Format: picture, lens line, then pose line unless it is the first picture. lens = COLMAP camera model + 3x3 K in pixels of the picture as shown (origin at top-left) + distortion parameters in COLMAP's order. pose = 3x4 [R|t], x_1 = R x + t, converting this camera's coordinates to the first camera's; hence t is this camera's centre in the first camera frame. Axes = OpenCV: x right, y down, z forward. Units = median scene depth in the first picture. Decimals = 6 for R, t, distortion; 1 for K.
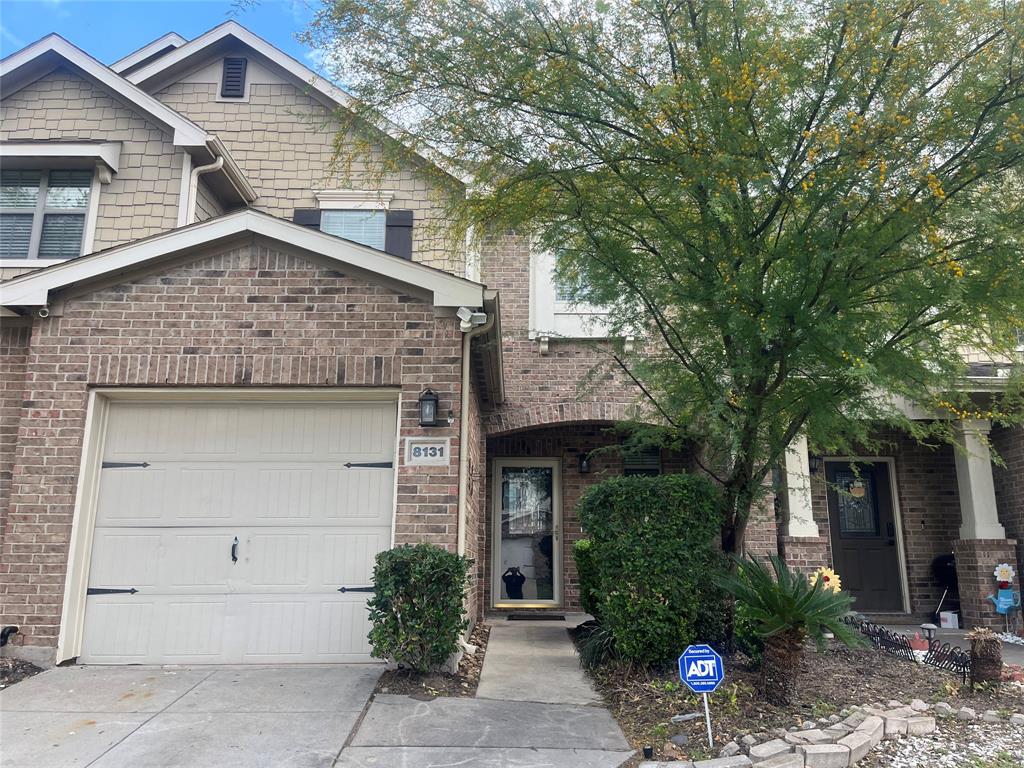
lens RADIAL K [[774.9, 0, 509.0], [0, 774.9, 384.4], [0, 0, 1]] dist [0.005118, 0.000668]
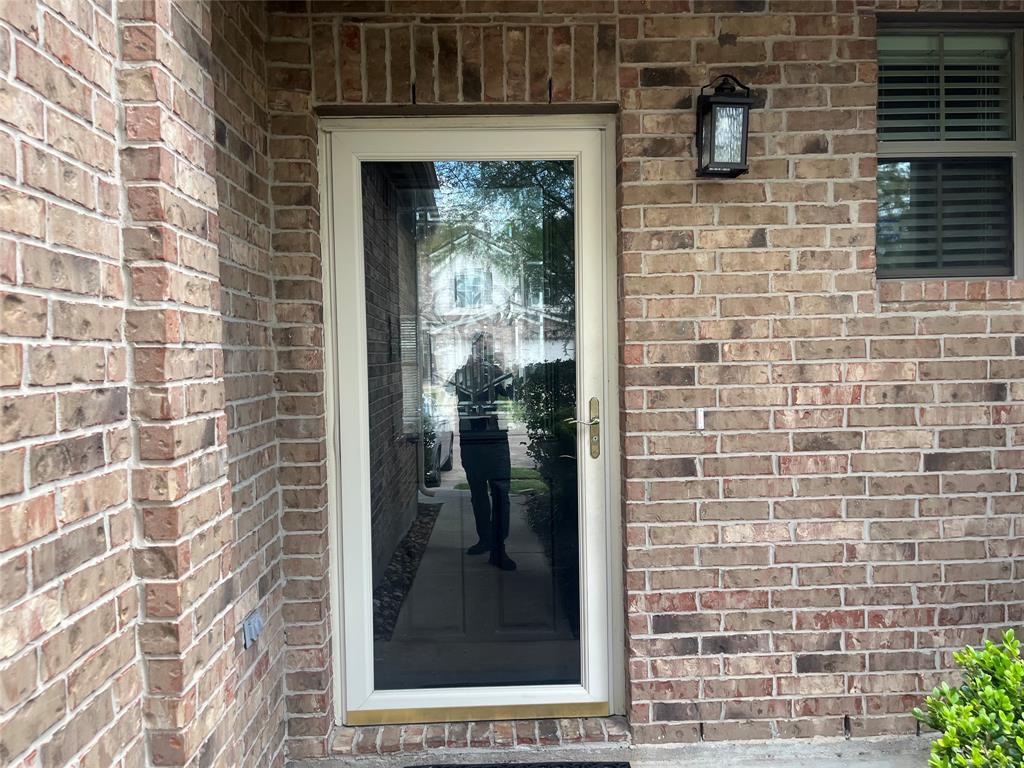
lens RADIAL K [[774.9, 0, 511.8], [0, 774.9, 385.2], [0, 0, 1]] dist [0.005118, 0.000668]
pose [[0.999683, -0.025044, -0.002608, 0.035323], [0.024865, 0.965577, 0.258924, 0.112418], [-0.003966, -0.258907, 0.965894, 0.757240]]
